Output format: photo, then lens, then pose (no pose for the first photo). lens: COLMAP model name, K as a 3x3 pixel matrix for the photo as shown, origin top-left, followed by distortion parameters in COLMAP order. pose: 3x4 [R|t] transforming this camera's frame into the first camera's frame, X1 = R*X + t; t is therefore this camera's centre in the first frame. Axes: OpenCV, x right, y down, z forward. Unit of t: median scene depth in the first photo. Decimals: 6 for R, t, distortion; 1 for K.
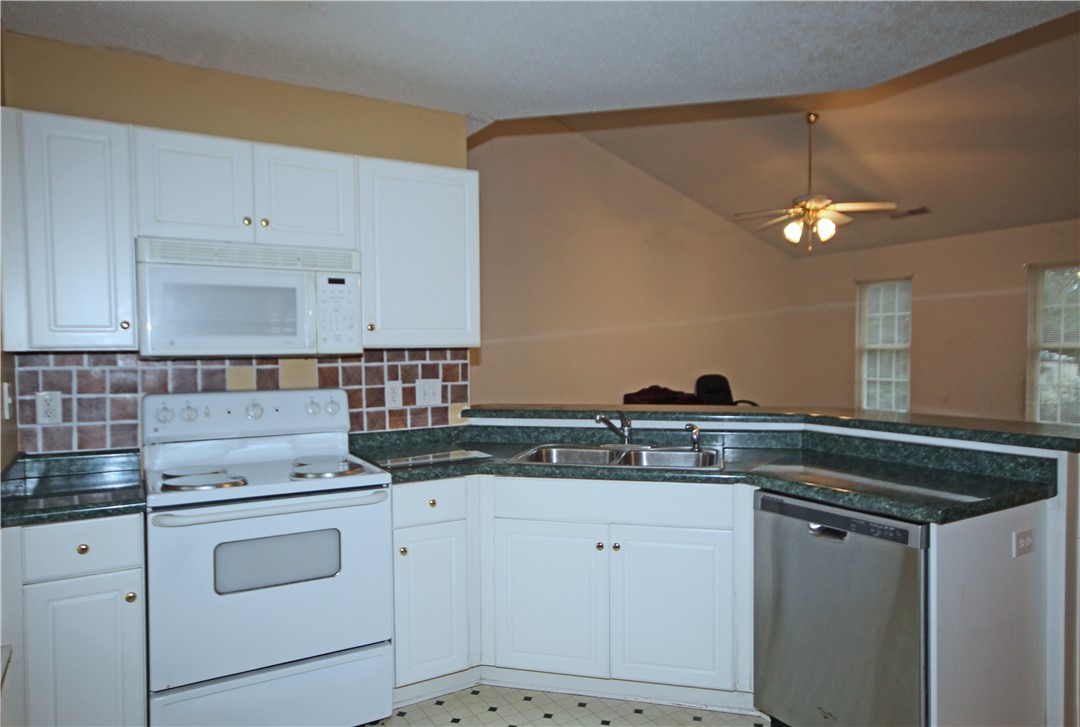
lens RADIAL K [[712.9, 0, 541.4], [0, 712.9, 369.8], [0, 0, 1]] dist [0.000347, 0.000001]
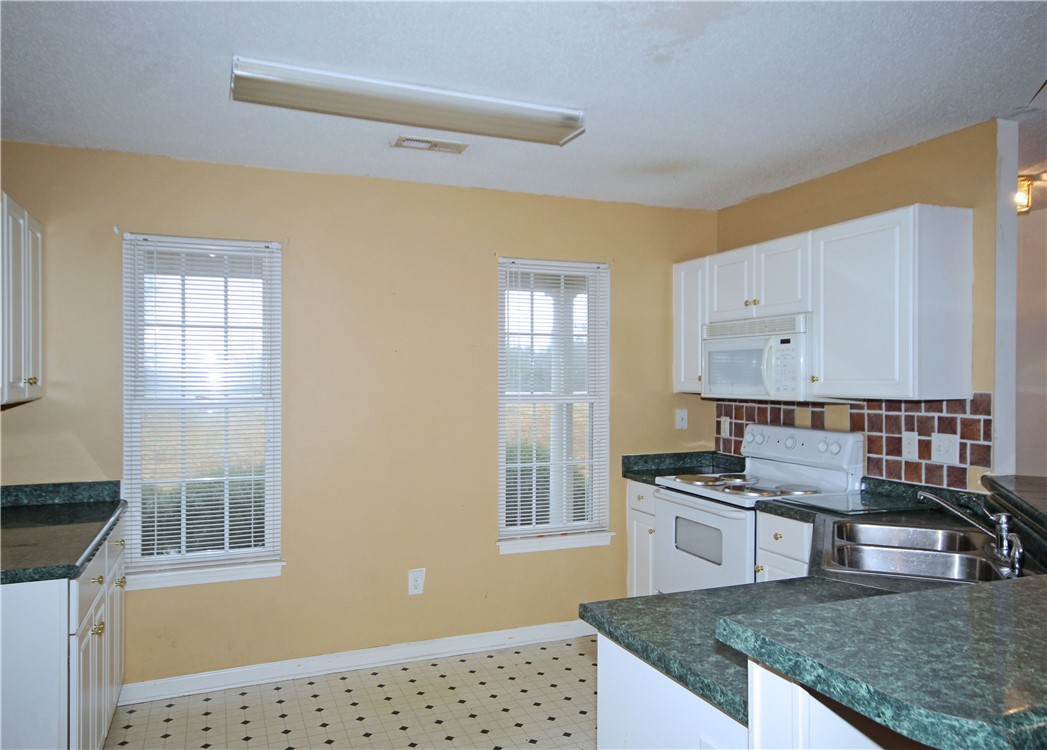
lens RADIAL K [[726.5, 0, 523.8], [0, 726.5, 372.9], [0, 0, 1]] dist [0.002413, 0.000417]
pose [[-0.147637, -0.001056, -0.989041, 0.850468], [-0.035213, 0.999371, 0.004190, -0.050219], [0.988415, 0.035445, -0.147581, 0.626118]]
